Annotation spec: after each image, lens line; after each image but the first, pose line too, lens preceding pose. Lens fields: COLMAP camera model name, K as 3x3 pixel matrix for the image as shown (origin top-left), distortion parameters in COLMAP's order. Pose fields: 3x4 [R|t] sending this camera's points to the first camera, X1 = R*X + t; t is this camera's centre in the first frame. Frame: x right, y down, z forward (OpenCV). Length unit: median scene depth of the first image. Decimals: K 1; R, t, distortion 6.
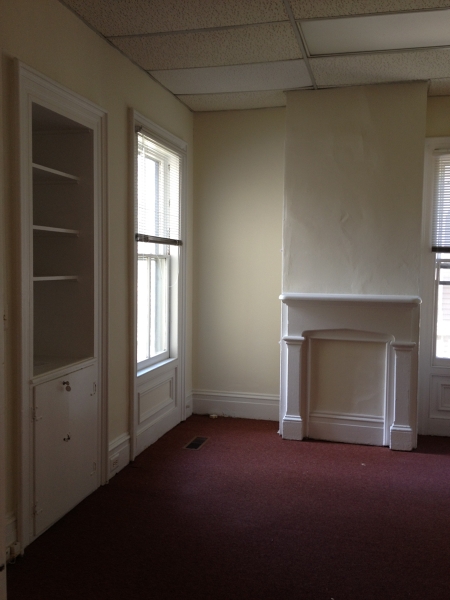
lens RADIAL K [[571.2, 0, 225.0], [0, 571.2, 300.0], [0, 0, 1]] dist [0.131867, -0.163775]
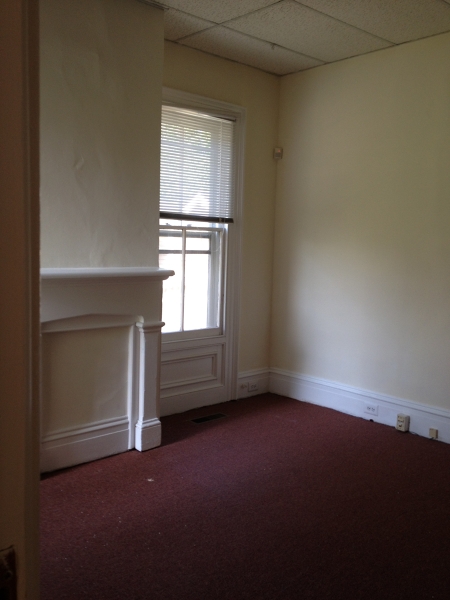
lens RADIAL K [[571.2, 0, 225.0], [0, 571.2, 300.0], [0, 0, 1]] dist [0.131867, -0.163775]
pose [[0.533123, -0.082739, 0.841982, -0.328938], [0.029224, 0.996413, 0.079411, -0.022745], [-0.845533, -0.017730, 0.533629, 0.449522]]
